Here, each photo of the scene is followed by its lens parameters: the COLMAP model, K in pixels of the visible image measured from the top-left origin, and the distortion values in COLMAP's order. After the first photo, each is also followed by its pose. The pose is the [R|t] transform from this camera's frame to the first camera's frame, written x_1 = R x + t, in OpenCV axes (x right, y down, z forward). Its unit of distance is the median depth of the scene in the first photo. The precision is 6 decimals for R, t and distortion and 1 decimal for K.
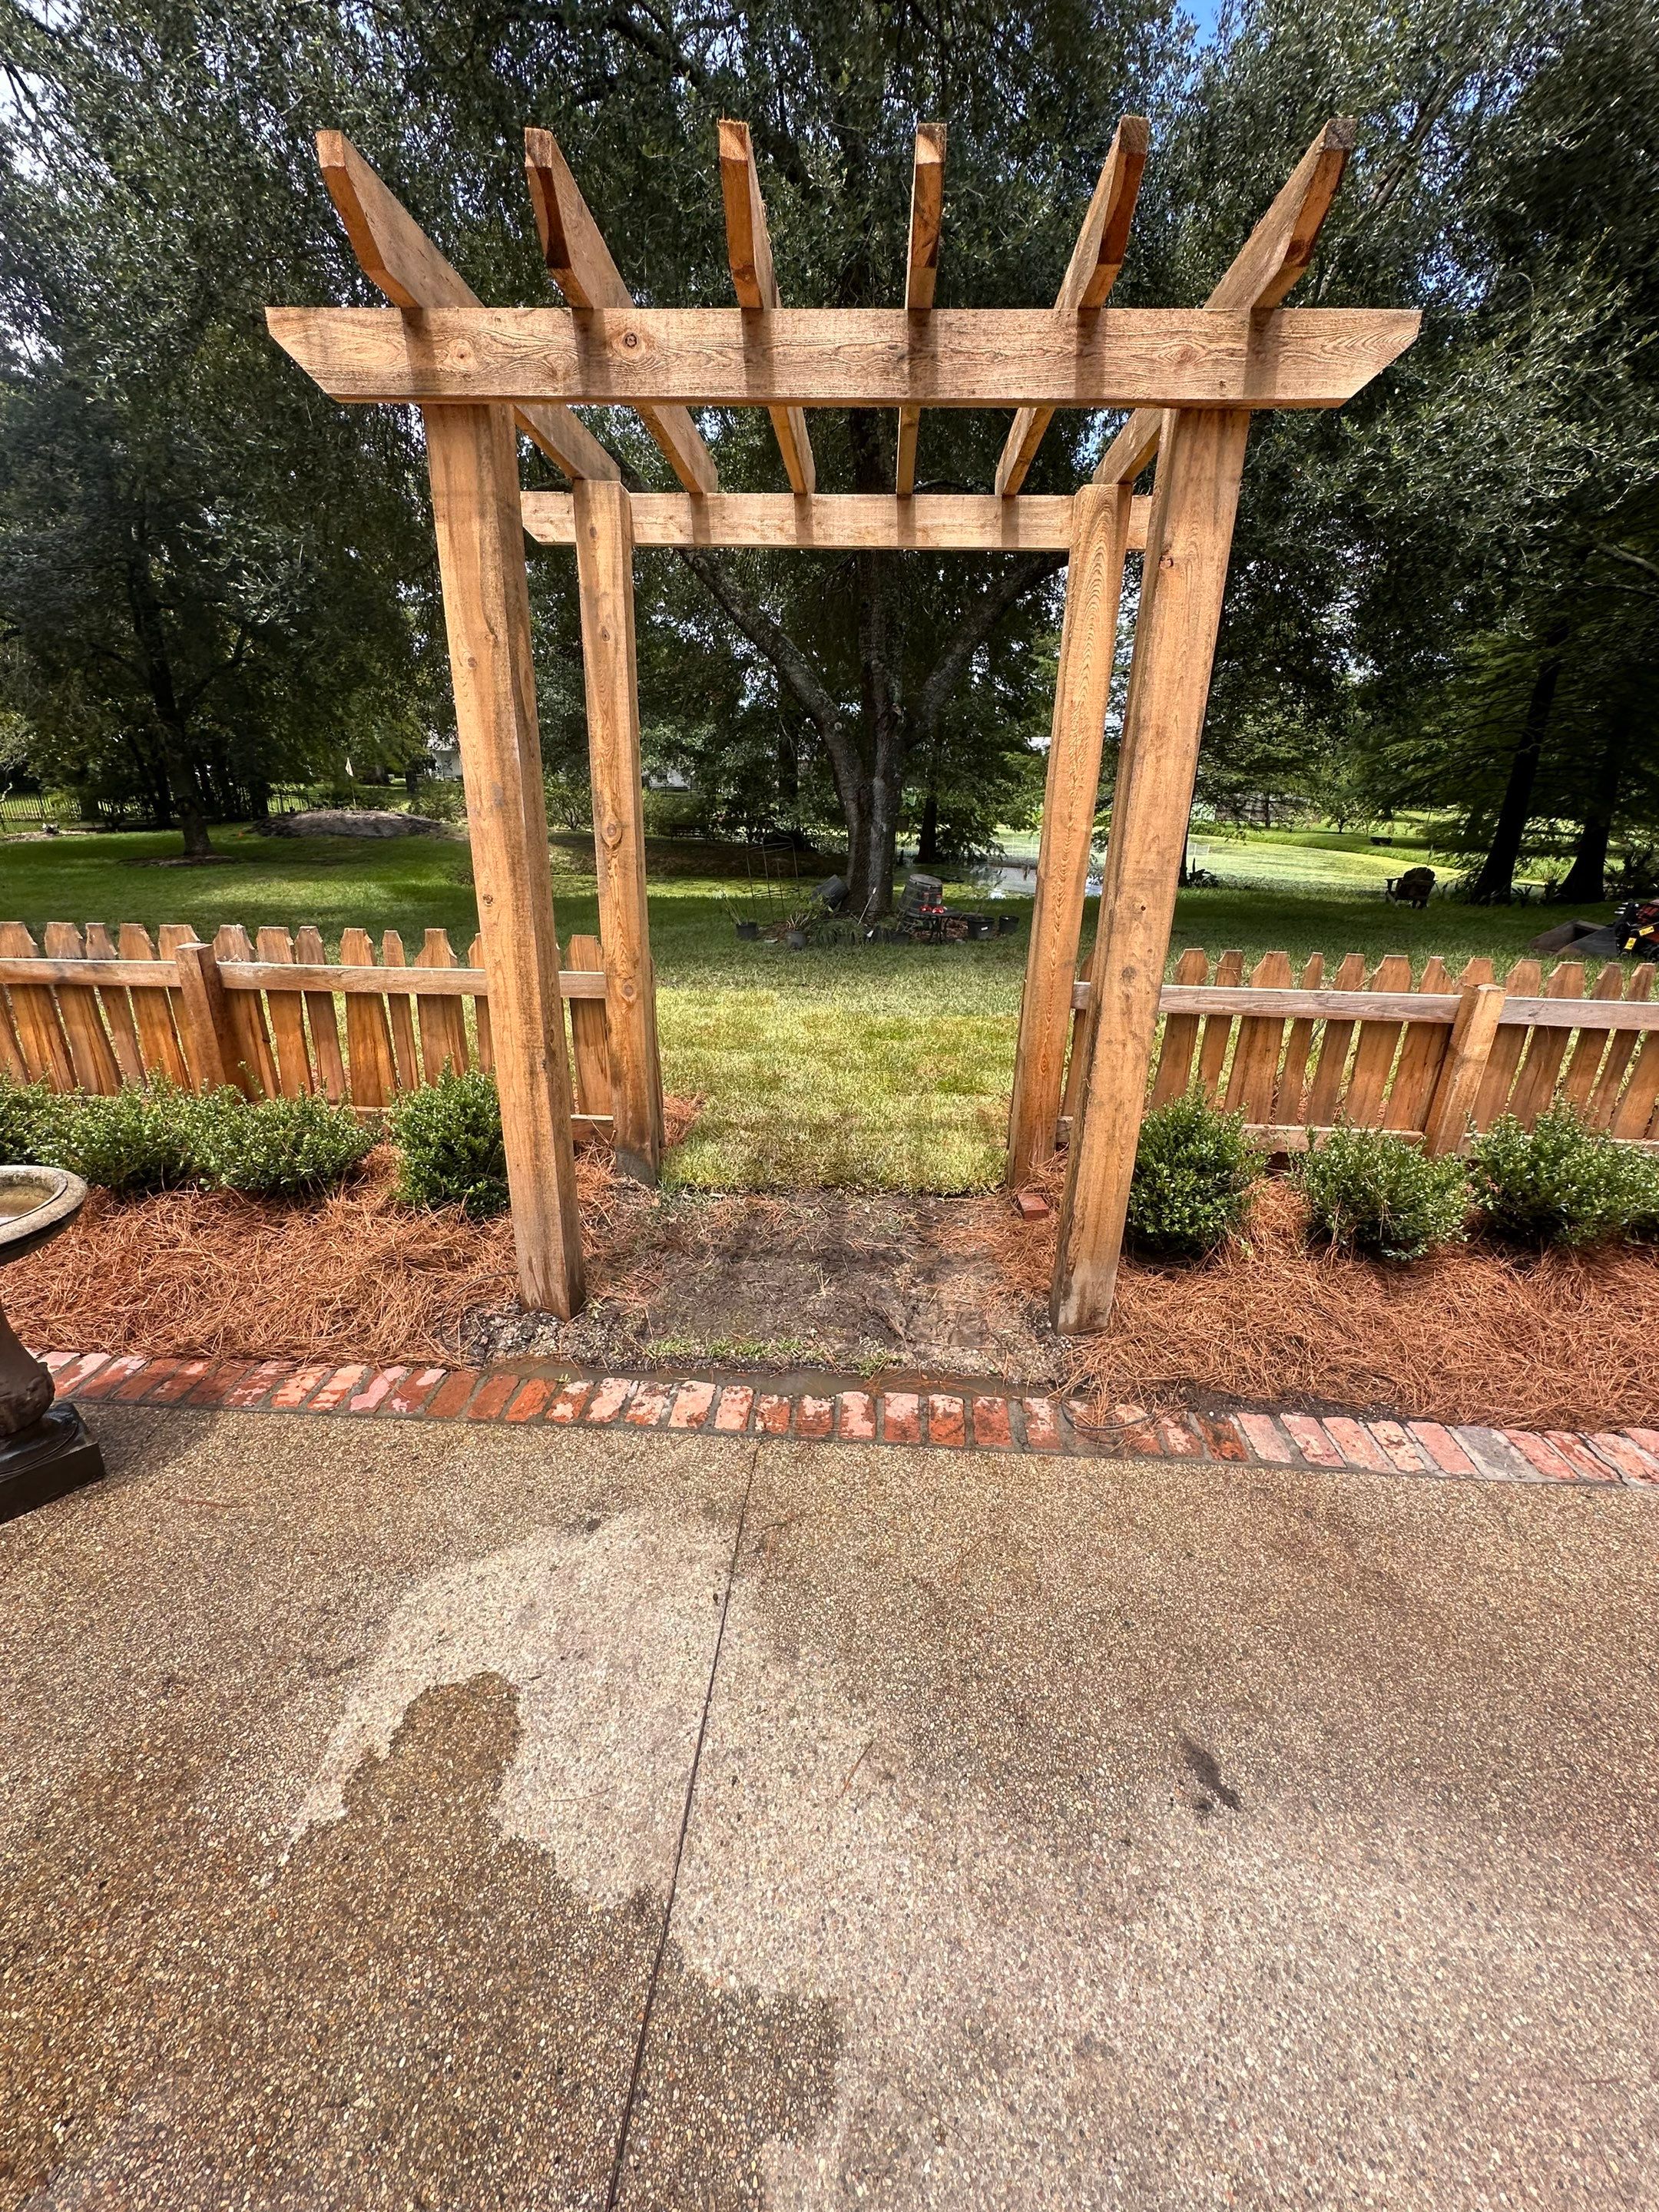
lens RADIAL K [[882.9, 0, 833.3], [0, 882.9, 1104.4], [0, 0, 1]] dist [-0.004134, 0.001278]
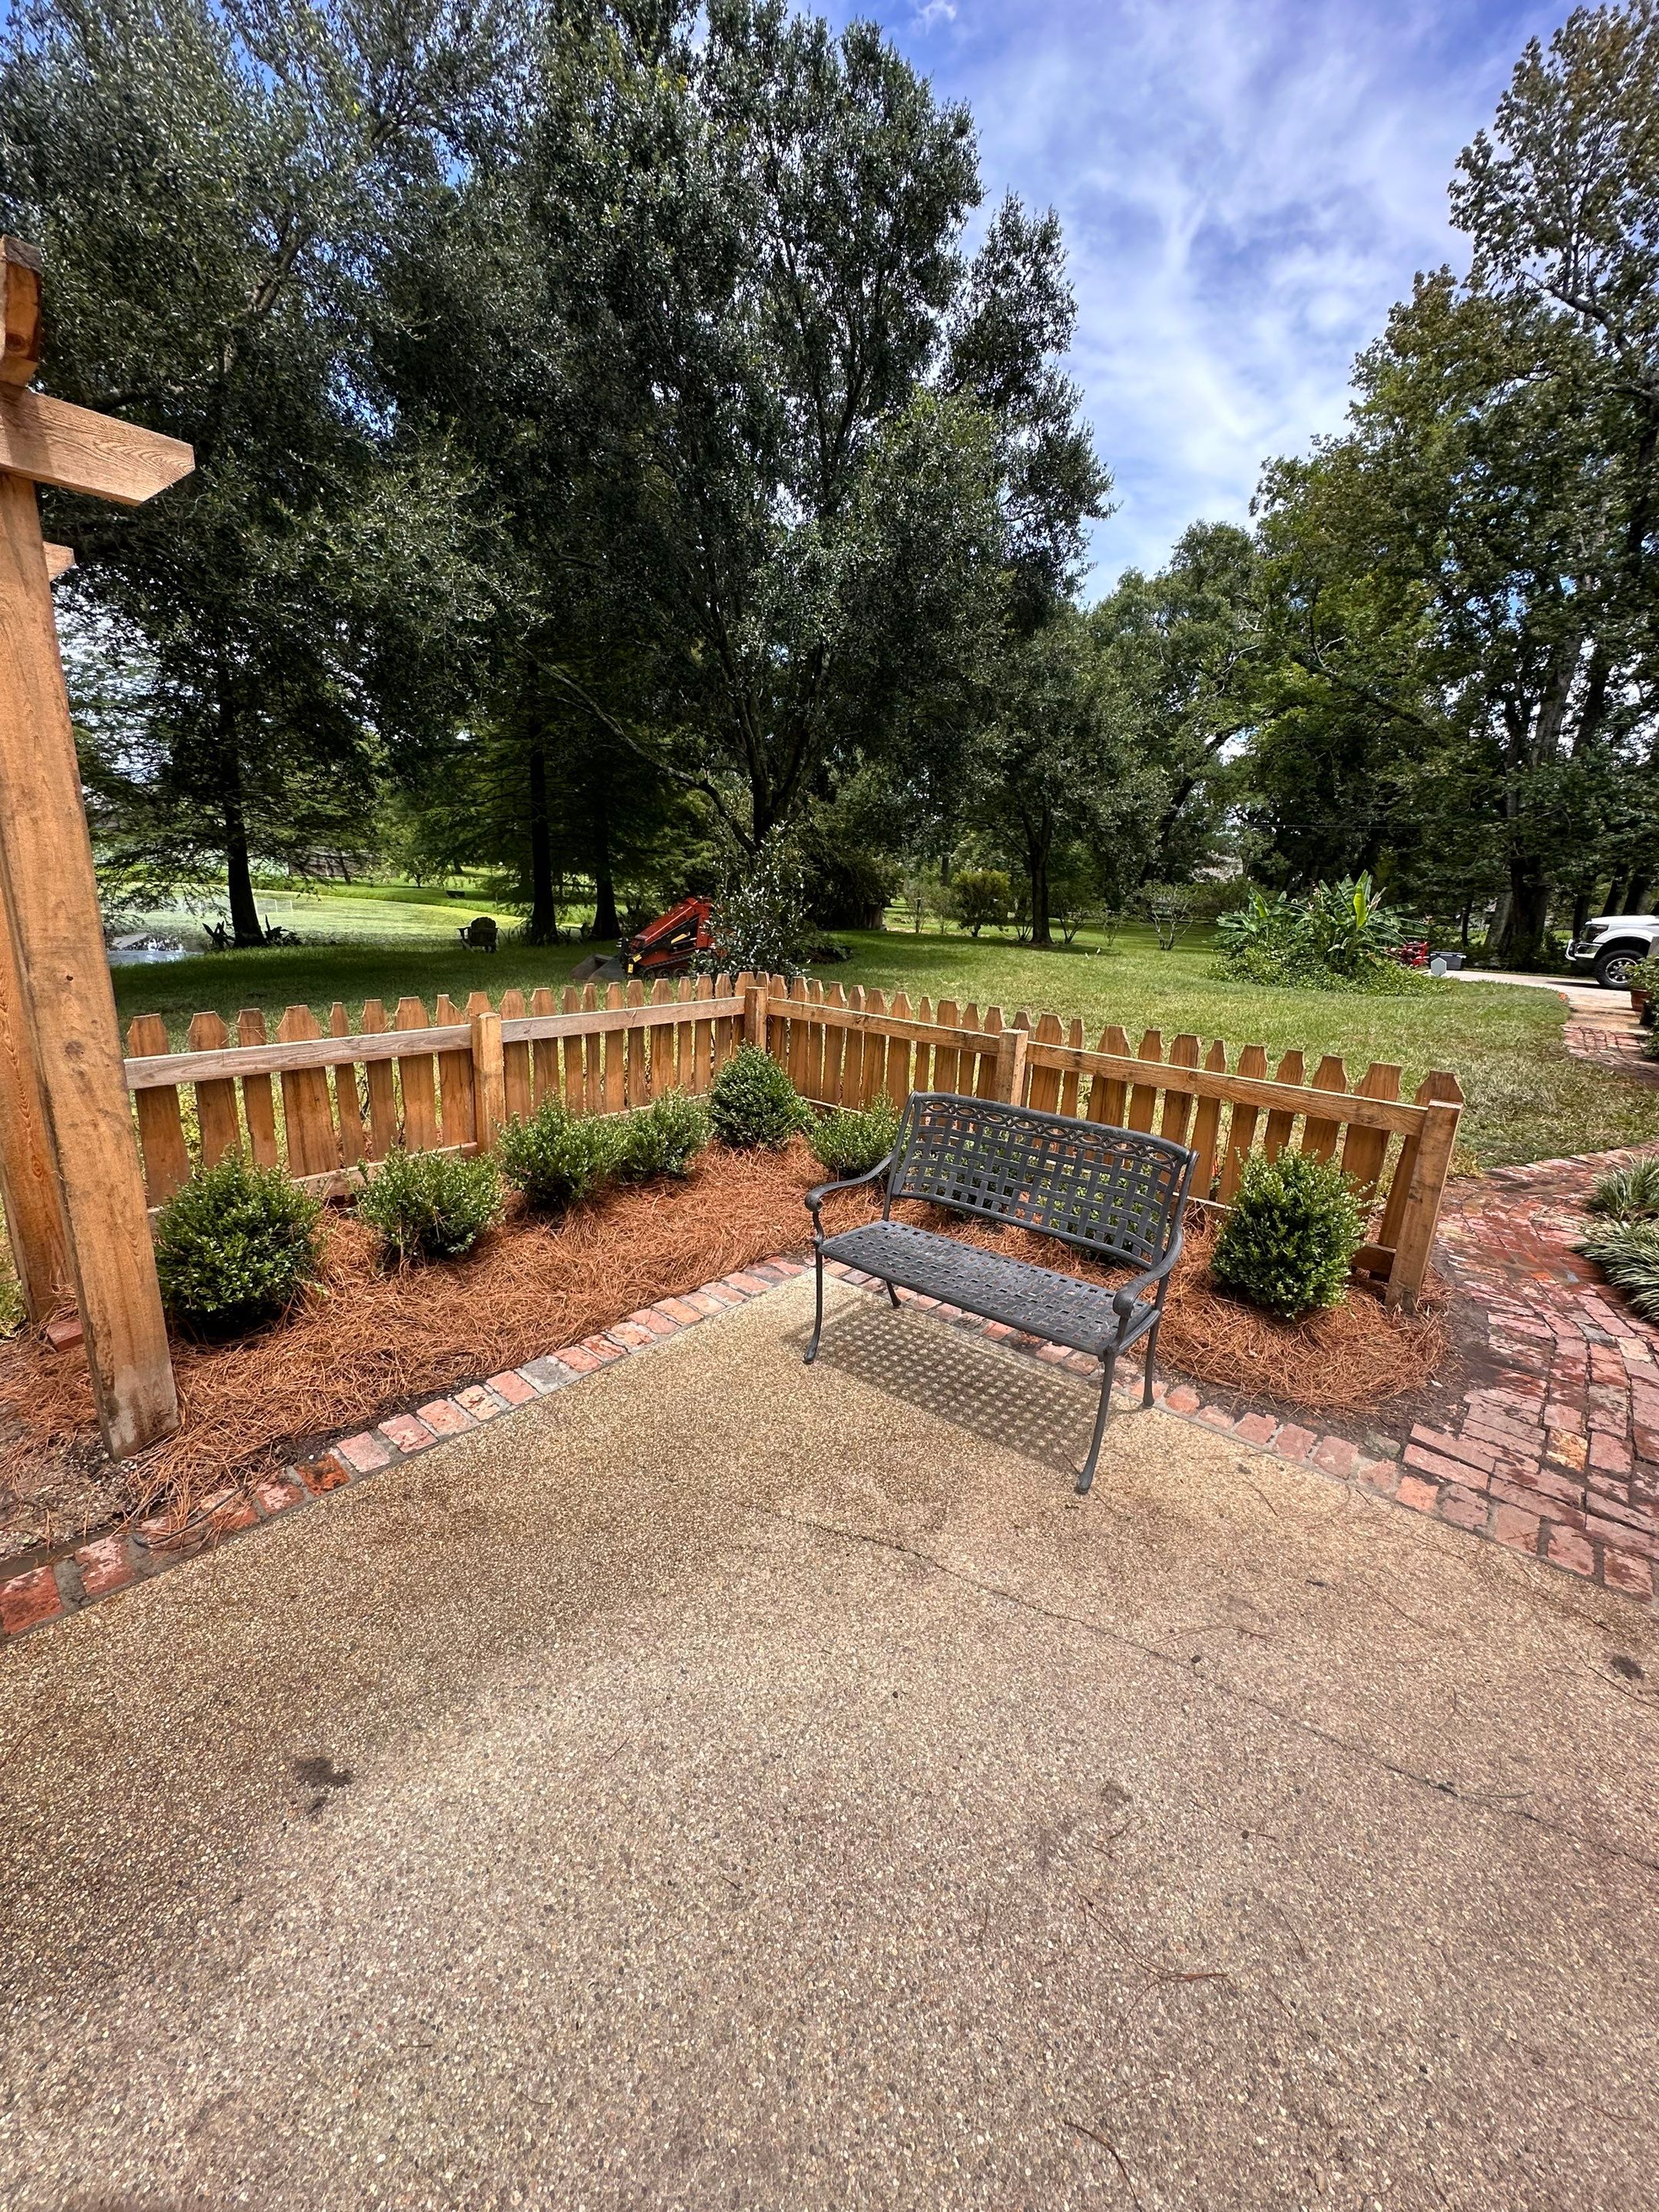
lens RADIAL K [[882.9, 0, 833.3], [0, 882.9, 1104.4], [0, 0, 1]] dist [-0.004134, 0.001278]
pose [[0.605263, -0.198261, 0.770940, 0.074488], [0.241793, 0.968518, 0.059241, 0.034748], [-0.758414, 0.150551, 0.634147, -0.135758]]
